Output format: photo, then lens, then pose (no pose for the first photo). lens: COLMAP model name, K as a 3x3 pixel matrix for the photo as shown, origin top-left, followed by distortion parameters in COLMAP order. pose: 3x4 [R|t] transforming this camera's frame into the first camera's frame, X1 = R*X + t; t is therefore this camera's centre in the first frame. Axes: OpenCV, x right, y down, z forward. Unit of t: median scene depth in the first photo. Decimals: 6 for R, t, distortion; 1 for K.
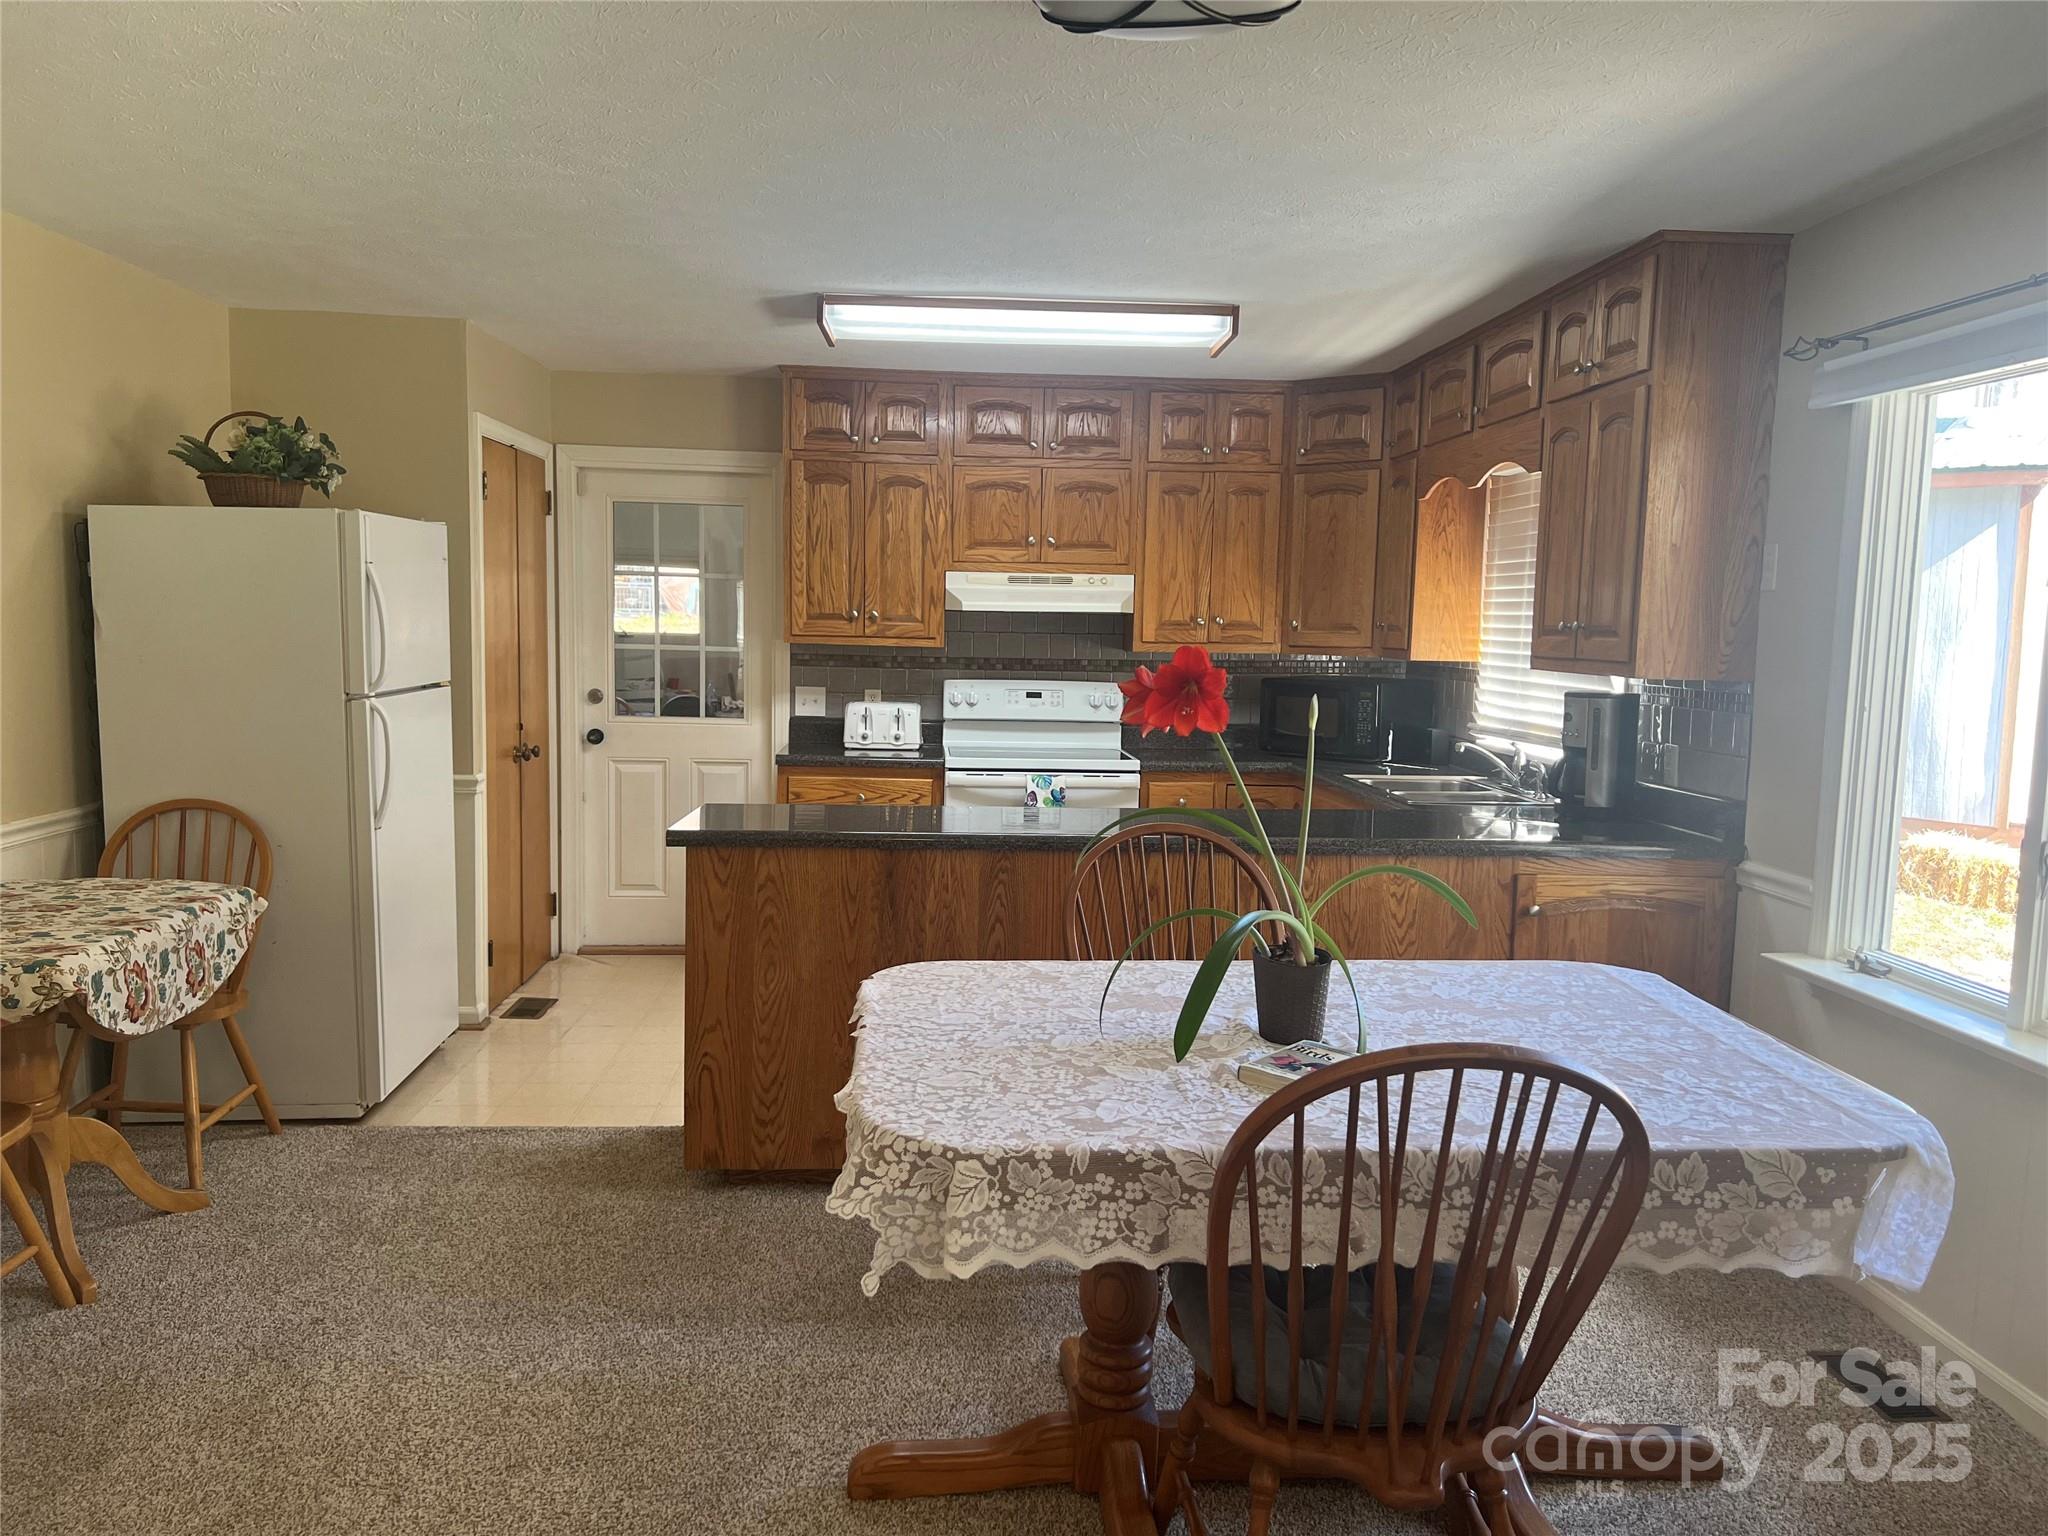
lens RADIAL K [[1532.5, 0, 1024.0], [0, 1532.5, 768.0], [0, 0, 1]] dist [0.211353, -0.000204]
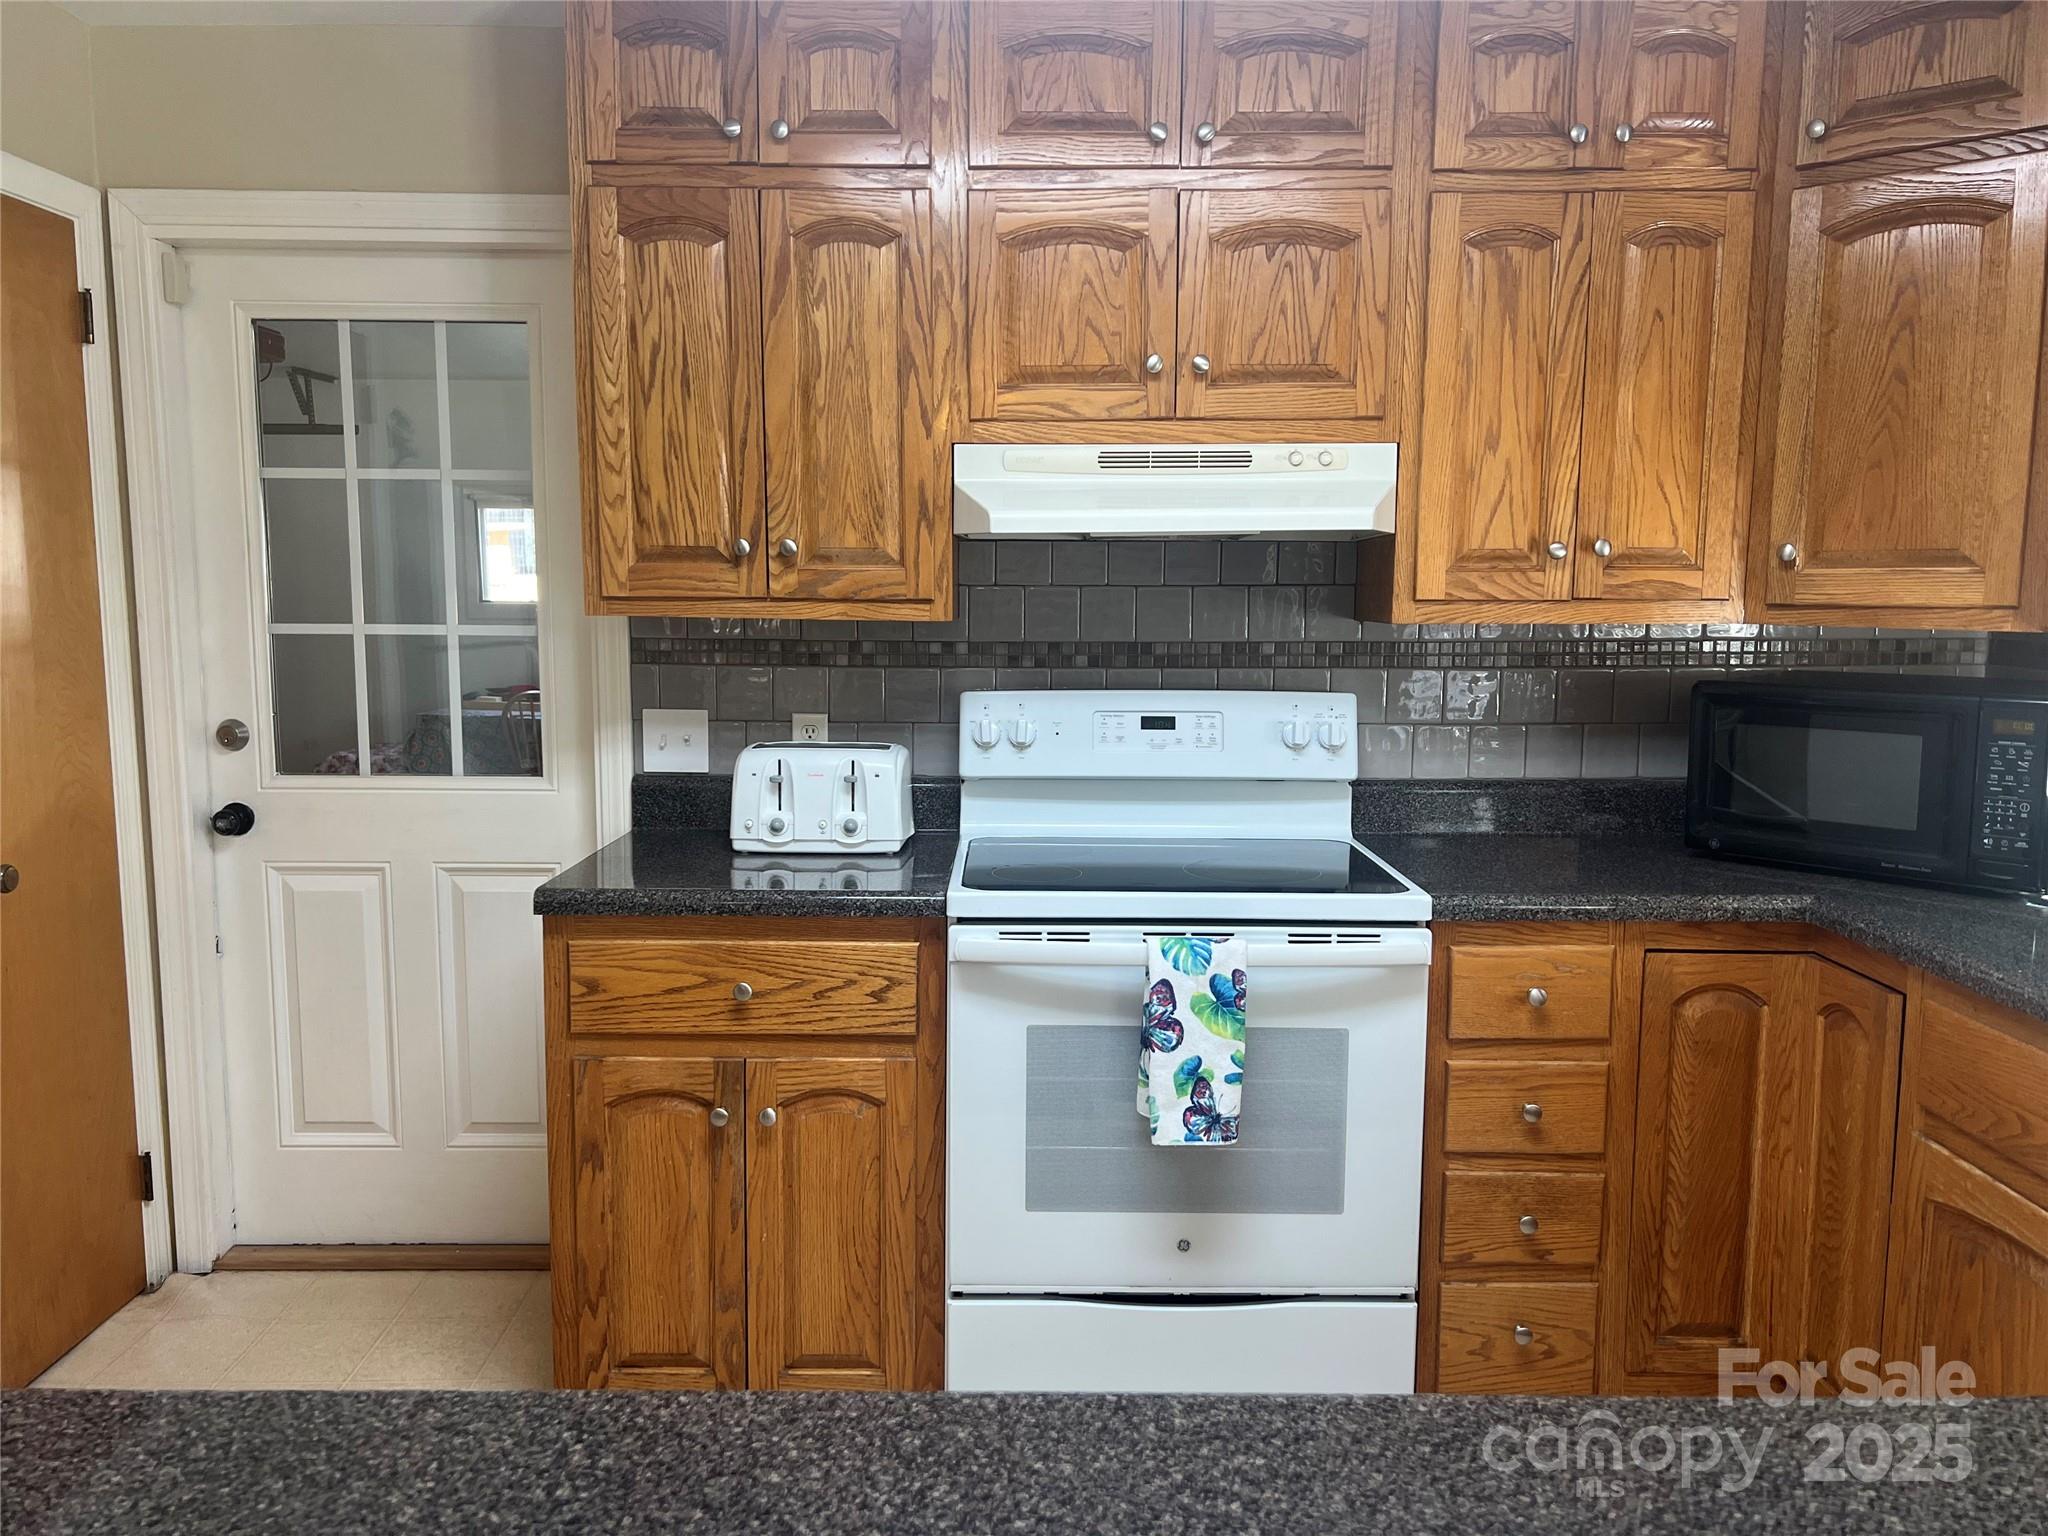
lens RADIAL K [[1545.5, 0, 1024.0], [0, 1545.5, 768.0], [0, 0, 1]] dist [0.070652, -0.001375]
pose [[0.998004, -0.007800, -0.062669, -0.004814], [0.008934, 0.999801, 0.017847, -0.044622], [0.062517, -0.018371, 0.997875, 0.564411]]
